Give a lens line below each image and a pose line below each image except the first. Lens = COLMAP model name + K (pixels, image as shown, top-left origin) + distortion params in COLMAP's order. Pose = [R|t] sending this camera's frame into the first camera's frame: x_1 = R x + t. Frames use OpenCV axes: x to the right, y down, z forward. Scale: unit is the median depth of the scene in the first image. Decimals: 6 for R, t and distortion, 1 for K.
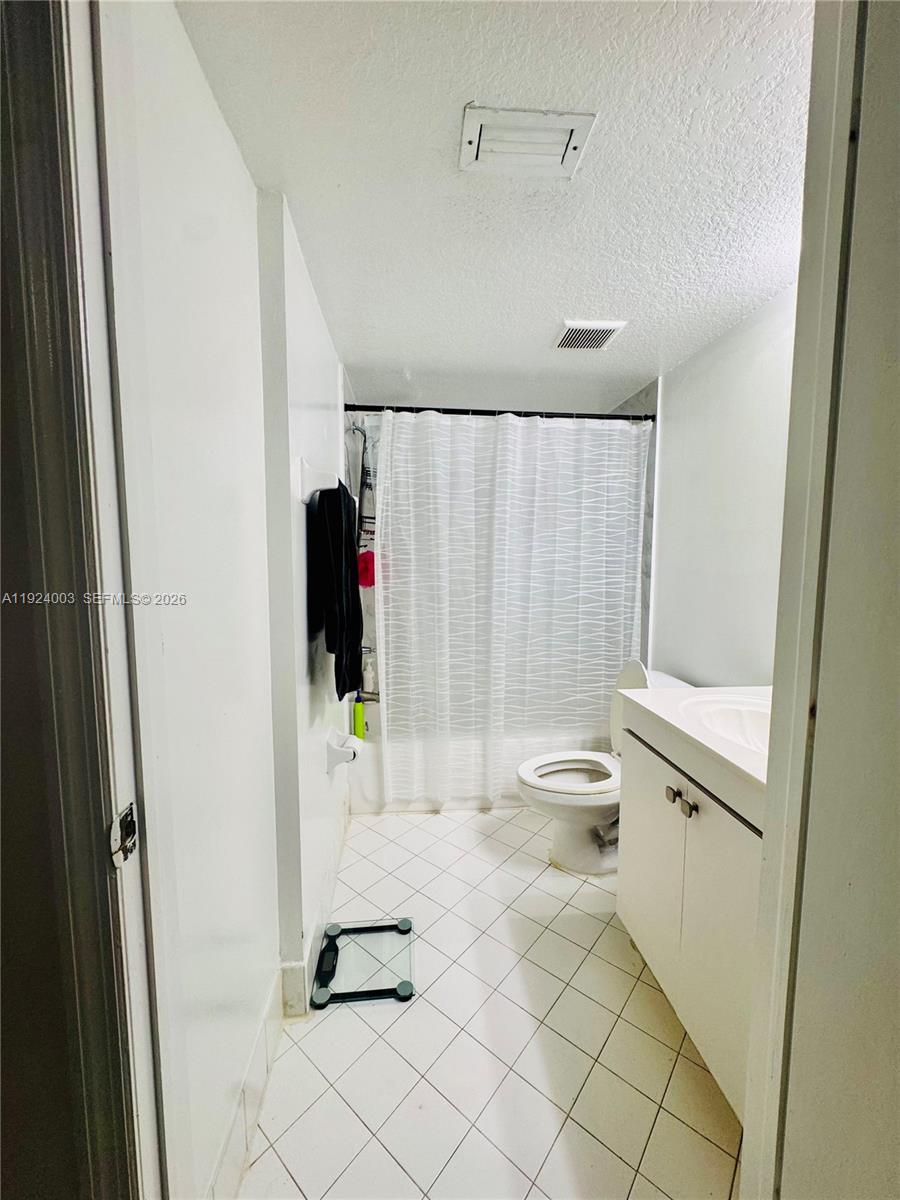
lens RADIAL K [[479.0, 0, 448.8], [0, 479.0, 602.5], [0, 0, 1]] dist [-0.001631, 0.000181]
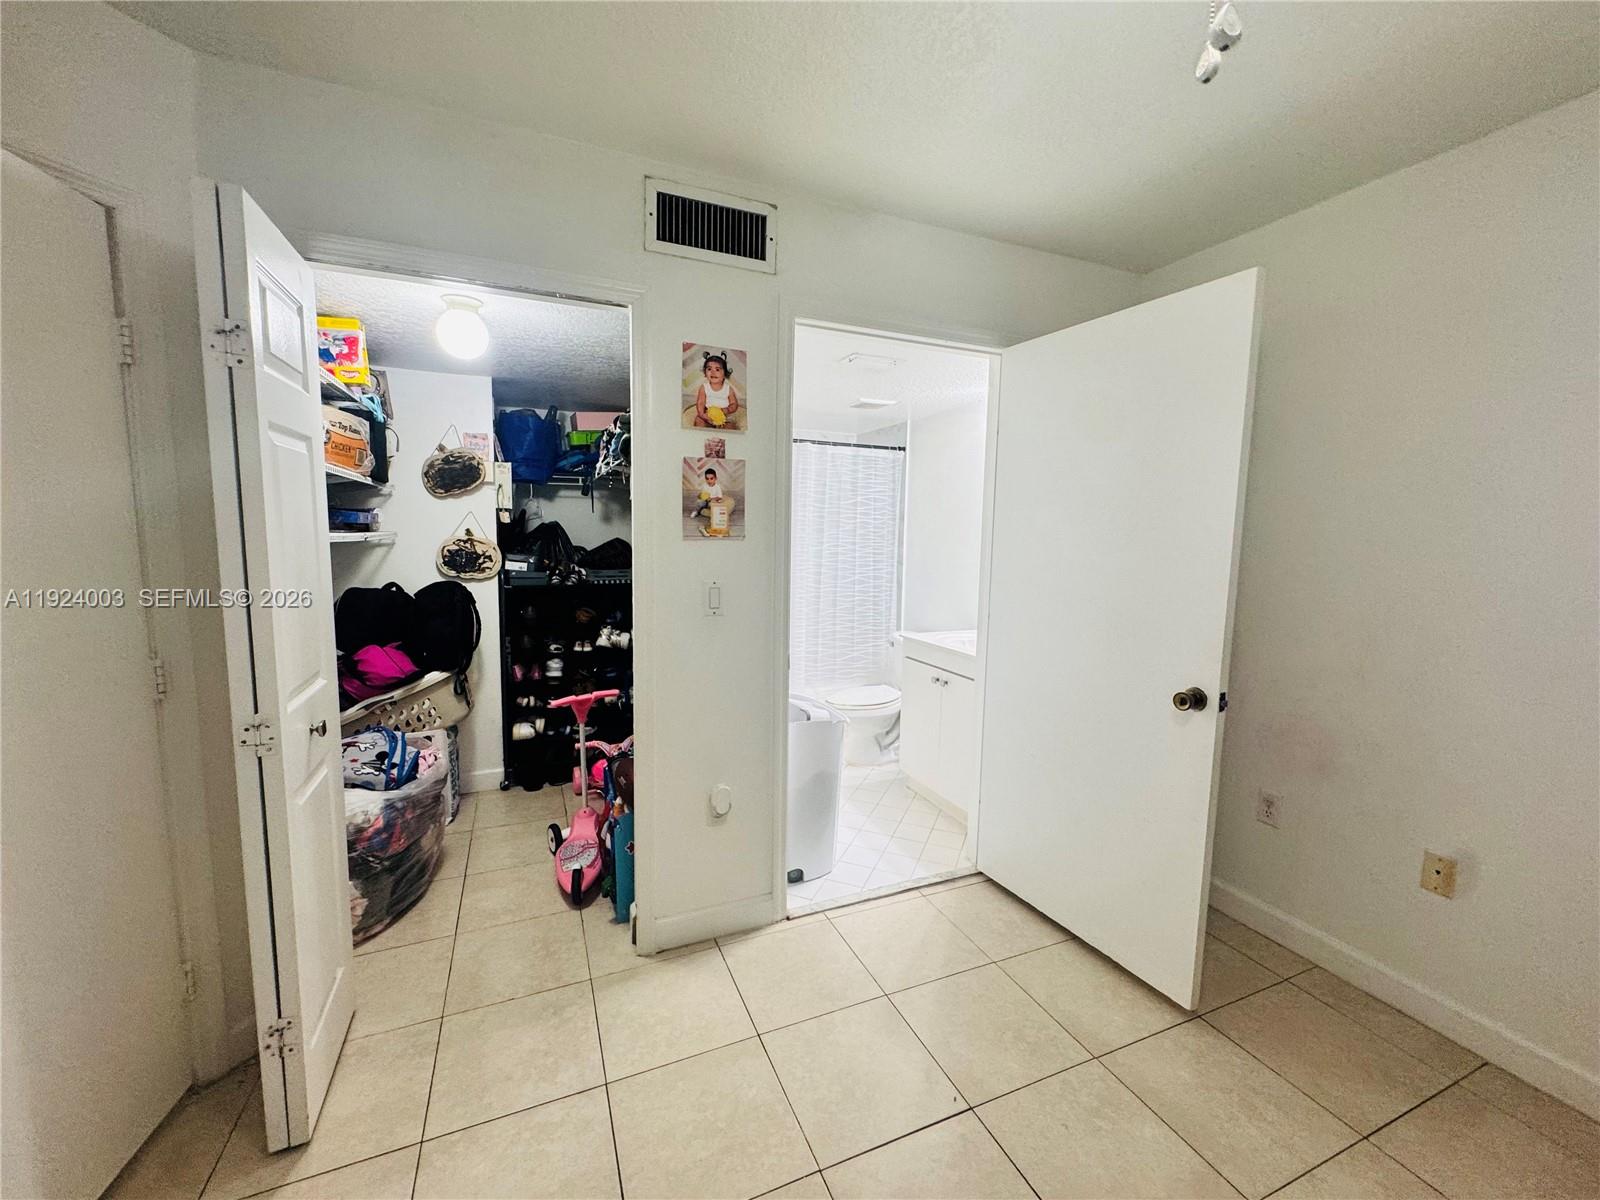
lens RADIAL K [[638.6, 0, 800.0], [0, 638.6, 599.8], [0, 0, 1]] dist [-0.001631, 0.000181]
pose [[0.951075, -0.019634, 0.308336, -0.548327], [0.014197, 0.999702, 0.019866, 0.009164], [-0.308635, -0.014516, 0.951070, -0.837280]]
